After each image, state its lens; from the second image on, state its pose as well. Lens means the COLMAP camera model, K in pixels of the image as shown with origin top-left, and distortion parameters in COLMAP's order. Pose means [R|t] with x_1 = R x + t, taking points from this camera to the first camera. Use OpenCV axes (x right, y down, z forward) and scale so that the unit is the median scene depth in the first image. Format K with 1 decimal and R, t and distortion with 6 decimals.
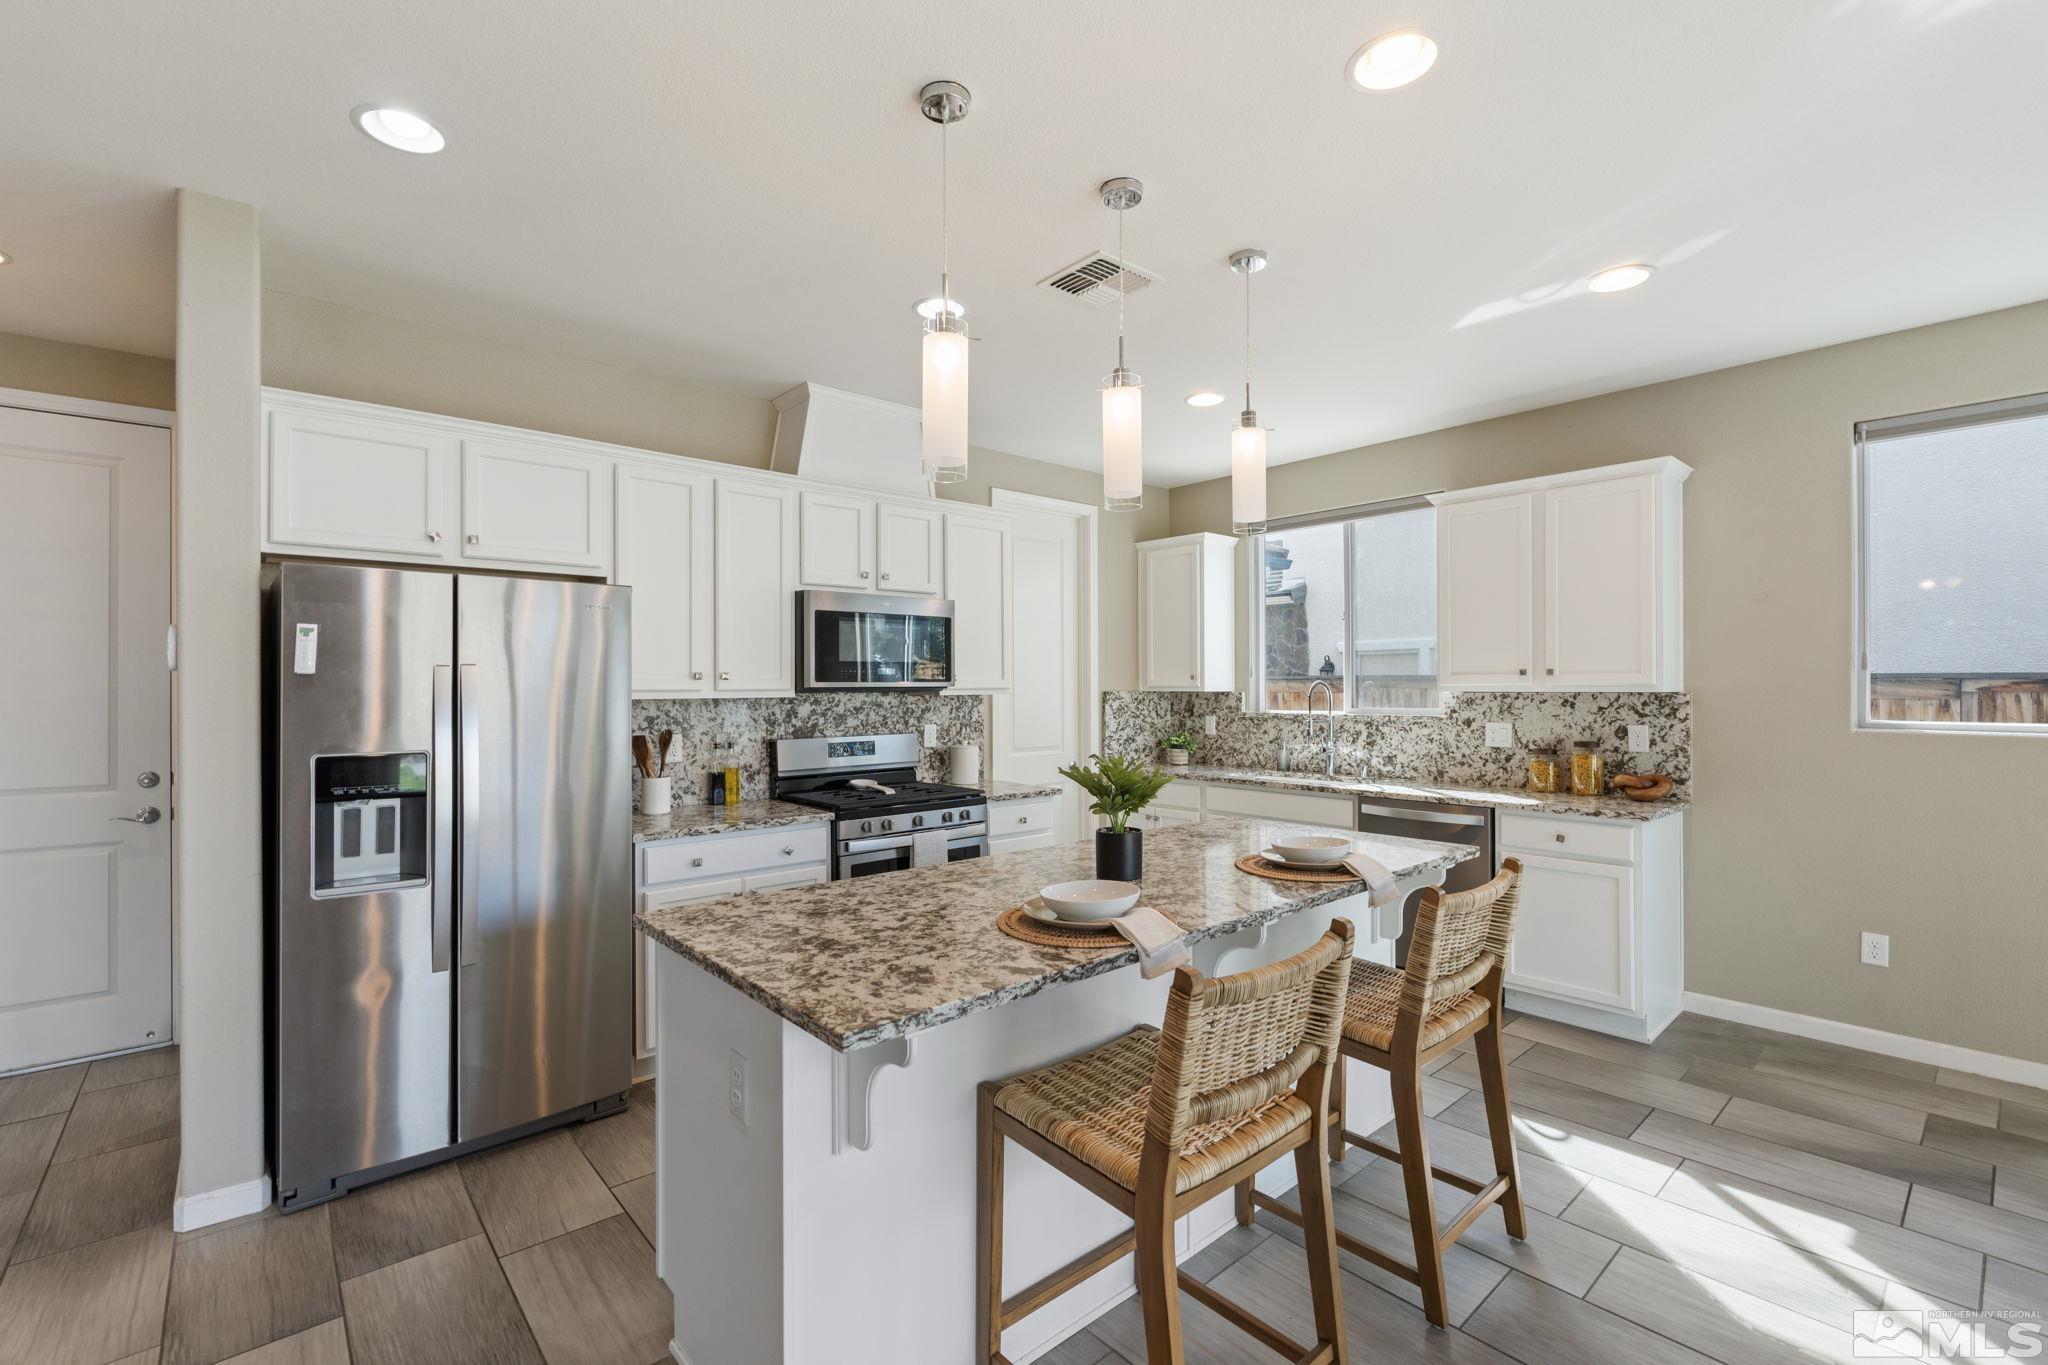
lens RADIAL K [[900.0, 0, 1019.7], [0, 900.0, 690.6], [0, 0, 1]] dist [-0.006428, 0.000910]
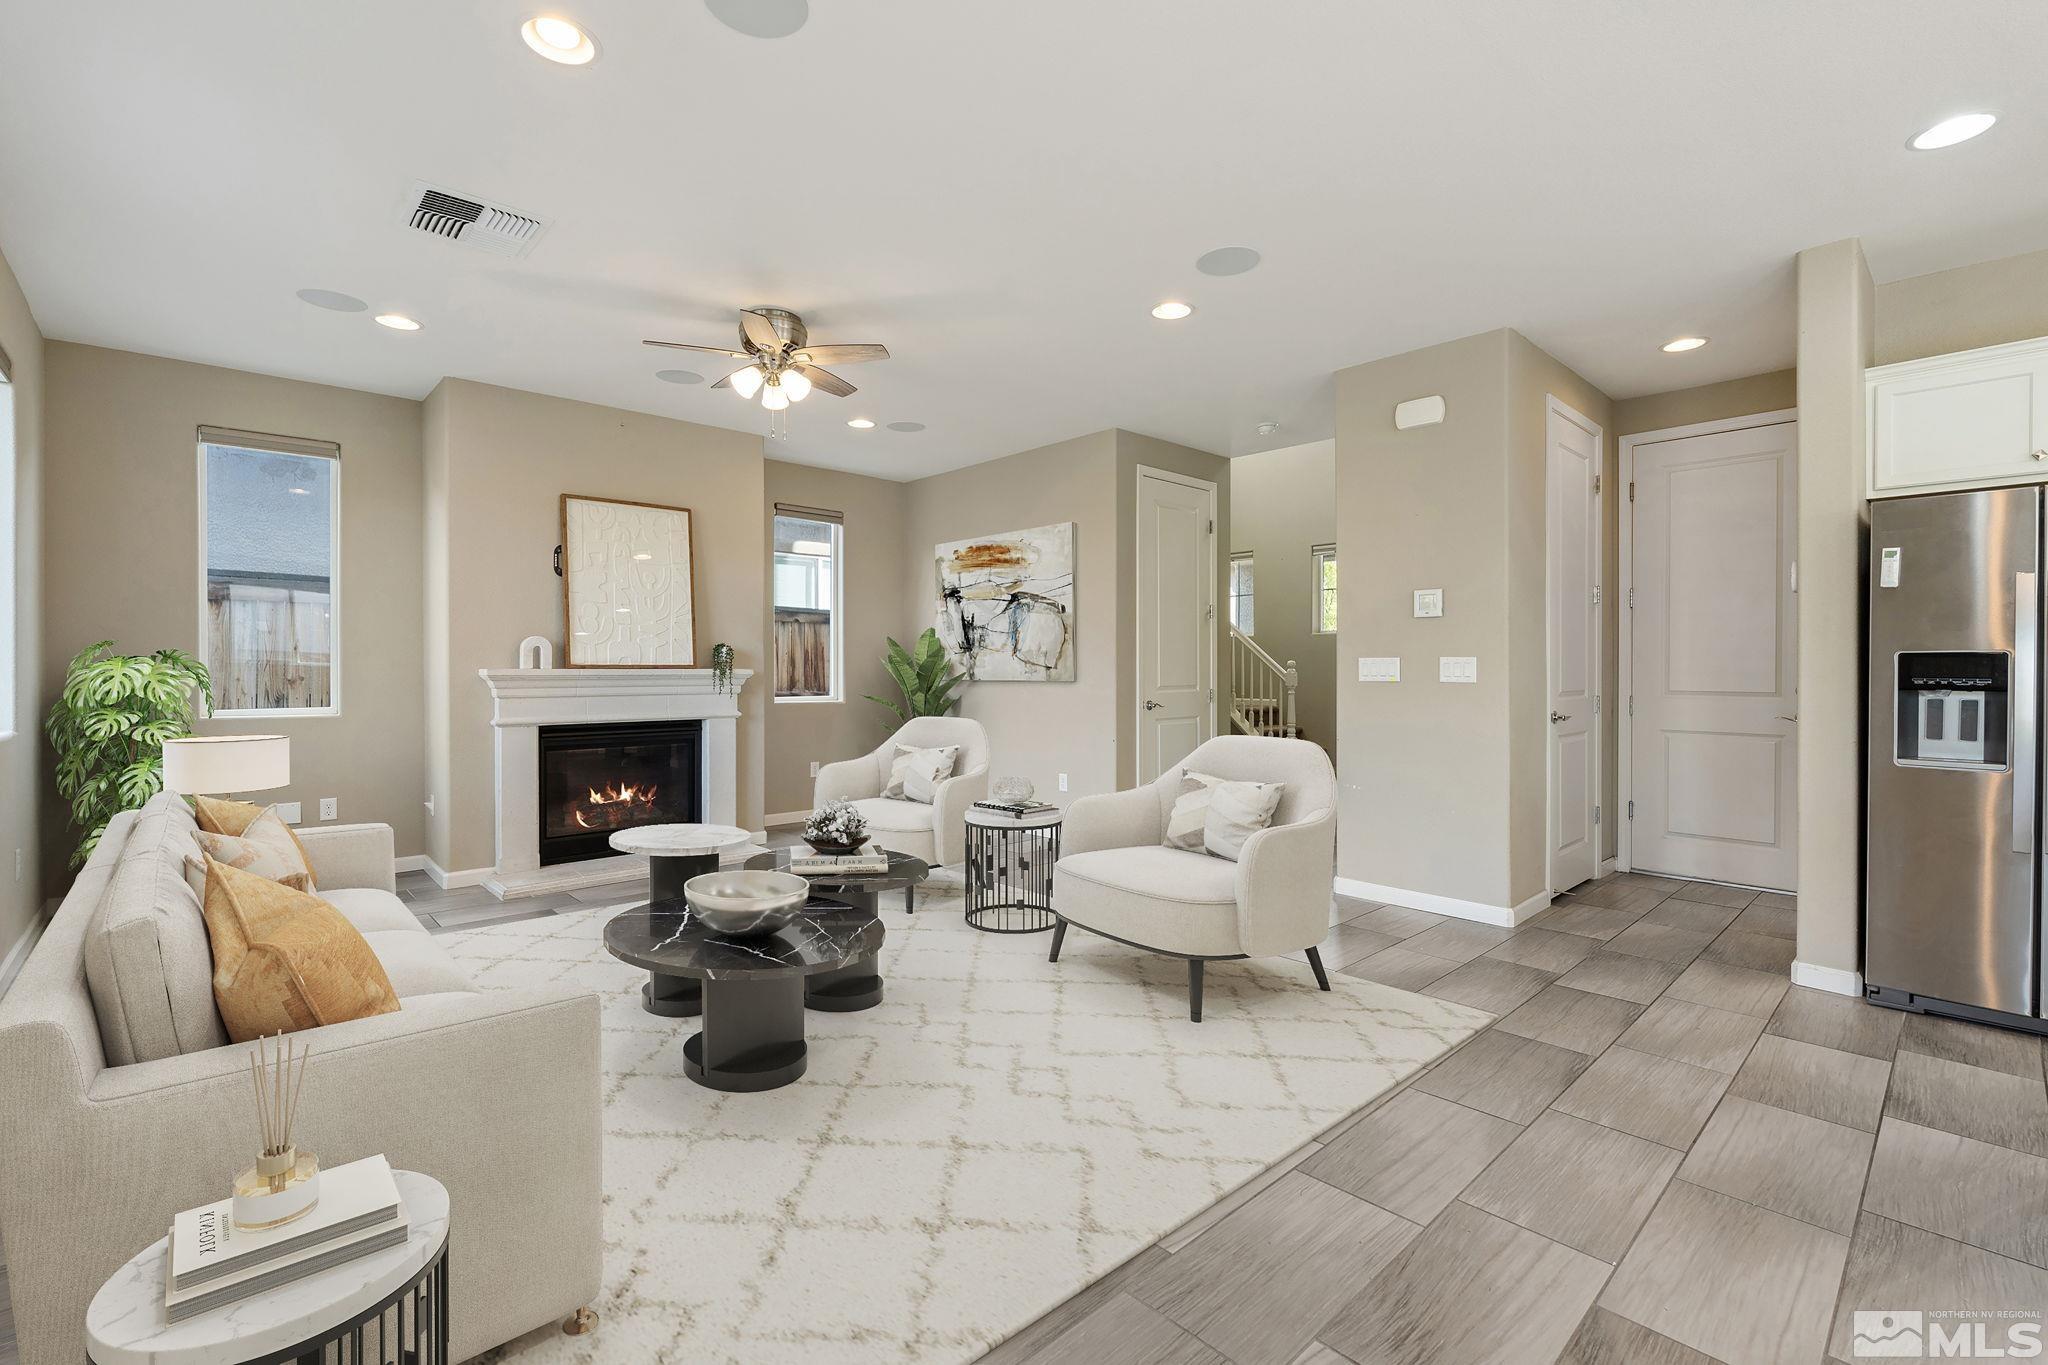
lens RADIAL K [[900.0, 0, 1026.5], [0, 900.0, 671.8], [0, 0, 1]] dist [-0.006428, 0.000910]
pose [[0.041880, 0.005503, -0.999107, 0.253286], [0.000958, 0.999984, 0.005548, 0.055655], [0.999122, -0.001190, 0.041874, -0.166950]]
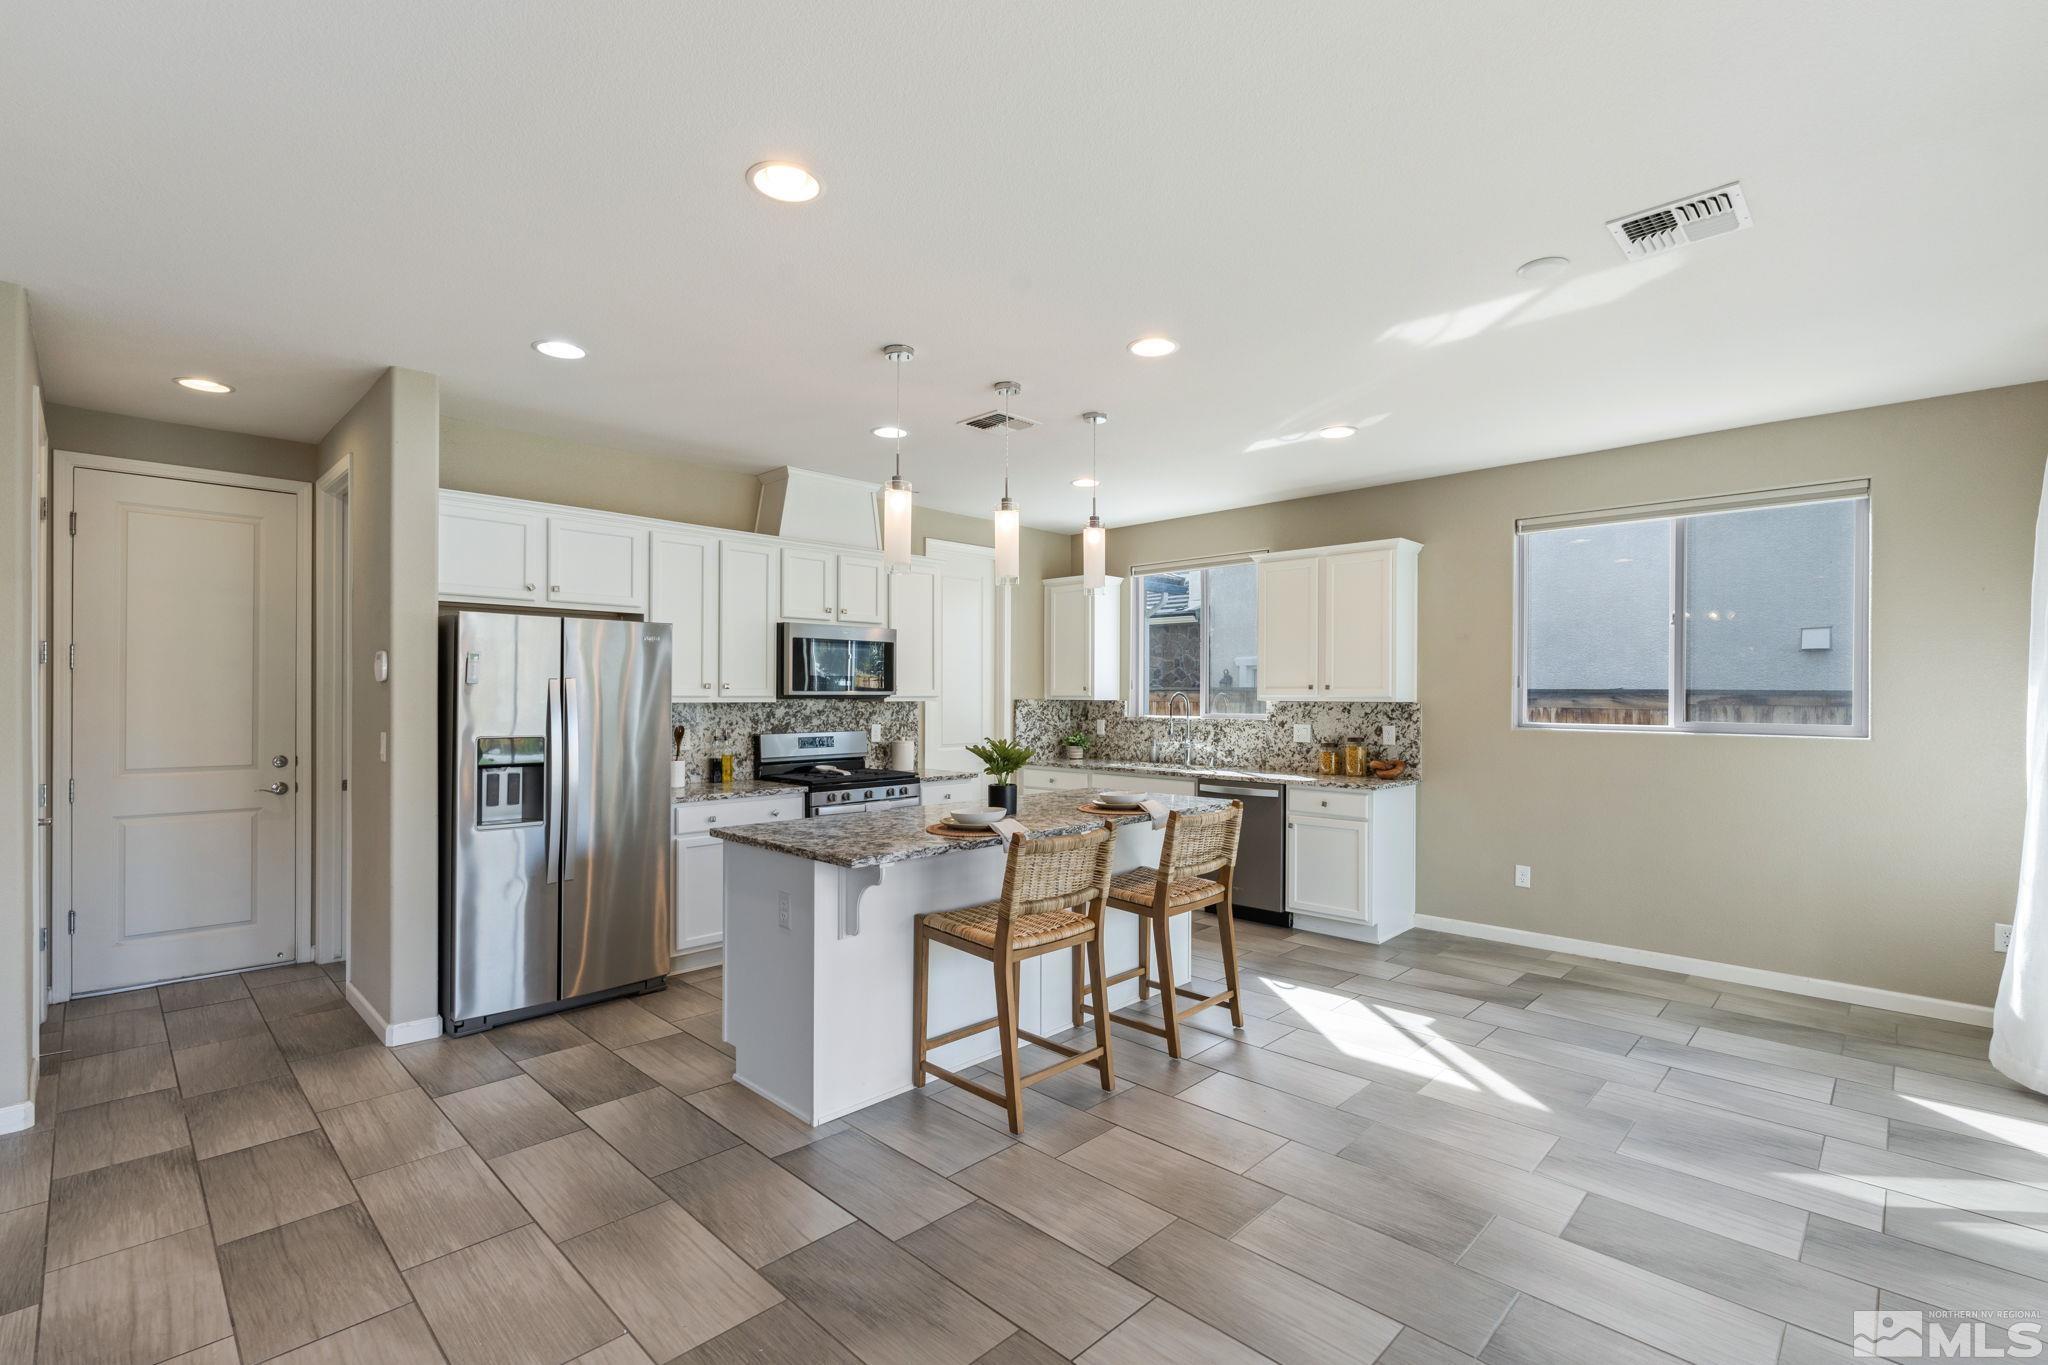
lens RADIAL K [[900.0, 0, 1038.3], [0, 900.0, 698.1], [0, 0, 1]] dist [-0.006428, 0.000910]
pose [[0.995685, 0.006328, 0.092583, 0.014059], [-0.006226, 0.999980, -0.001389, 0.000841], [-0.092590, 0.000806, 0.995704, -0.367031]]
